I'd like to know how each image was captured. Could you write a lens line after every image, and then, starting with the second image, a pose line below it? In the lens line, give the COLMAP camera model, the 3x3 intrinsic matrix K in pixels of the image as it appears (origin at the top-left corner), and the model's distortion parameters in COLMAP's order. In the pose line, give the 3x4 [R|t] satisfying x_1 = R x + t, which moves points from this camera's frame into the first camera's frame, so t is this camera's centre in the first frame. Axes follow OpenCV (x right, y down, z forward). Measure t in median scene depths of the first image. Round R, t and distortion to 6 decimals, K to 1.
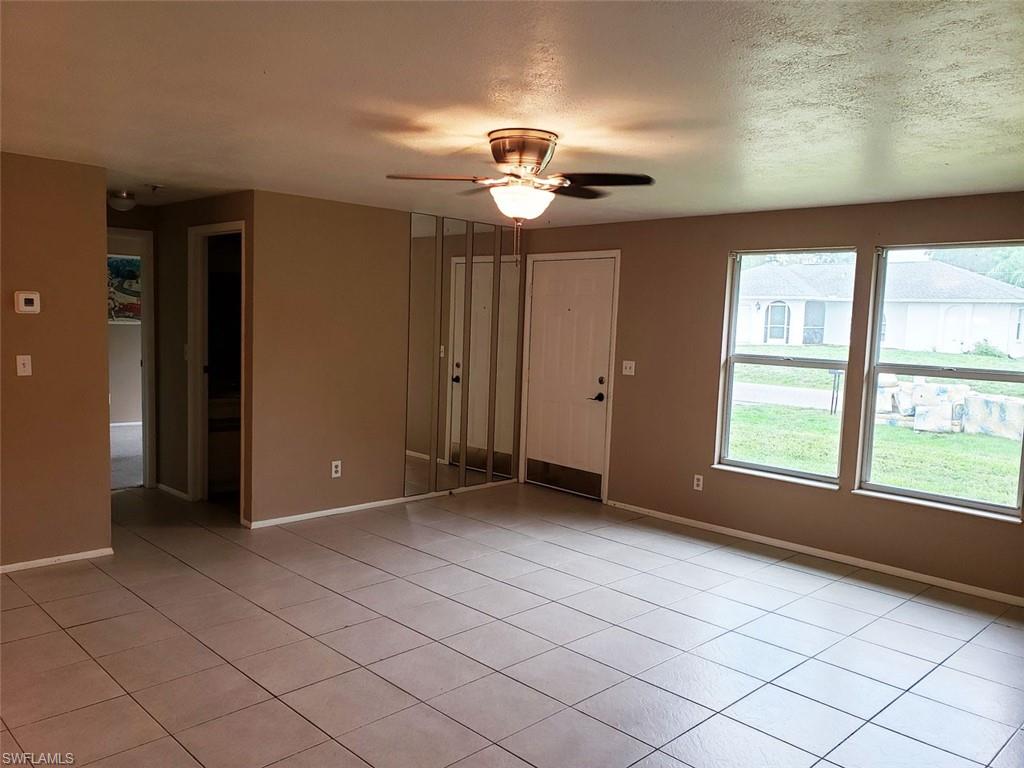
lens RADIAL K [[797.8, 0, 511.0], [0, 797.8, 387.3], [0, 0, 1]] dist [0.011963, 0.002365]
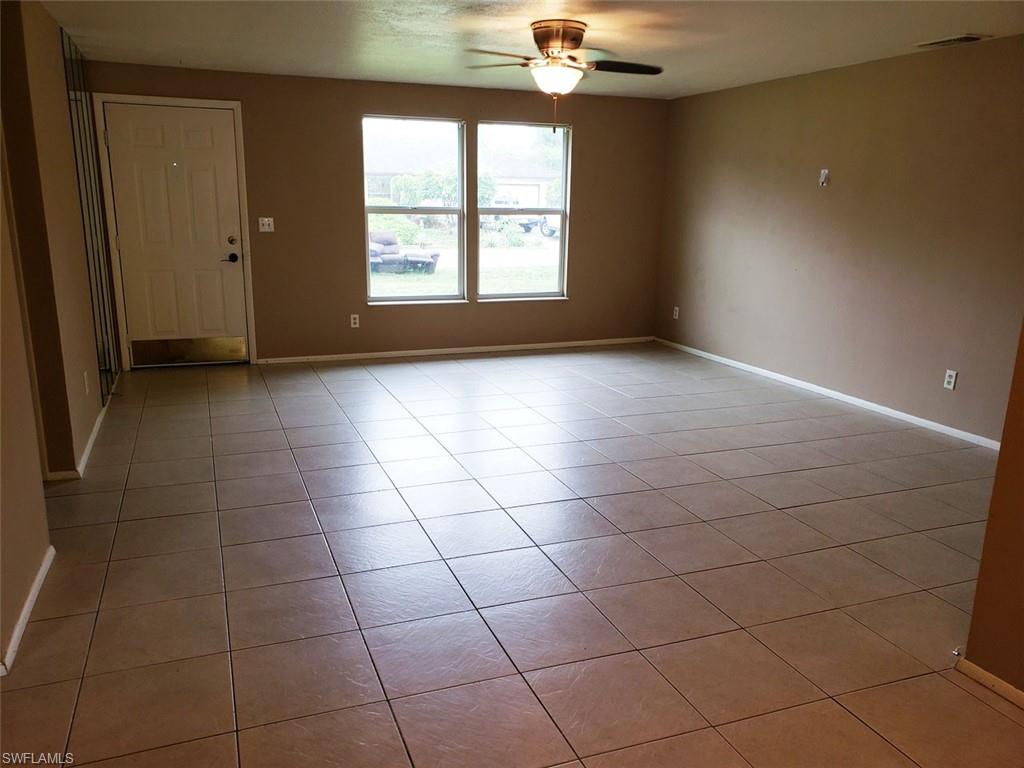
lens RADIAL K [[797.8, 0, 512.6], [0, 797.8, 383.3], [0, 0, 1]] dist [0.011963, 0.002365]
pose [[0.383658, -0.237133, 0.892510, -0.684445], [0.078209, 0.971340, 0.224459, -0.032277], [-0.920158, -0.016313, 0.391208, 0.317500]]
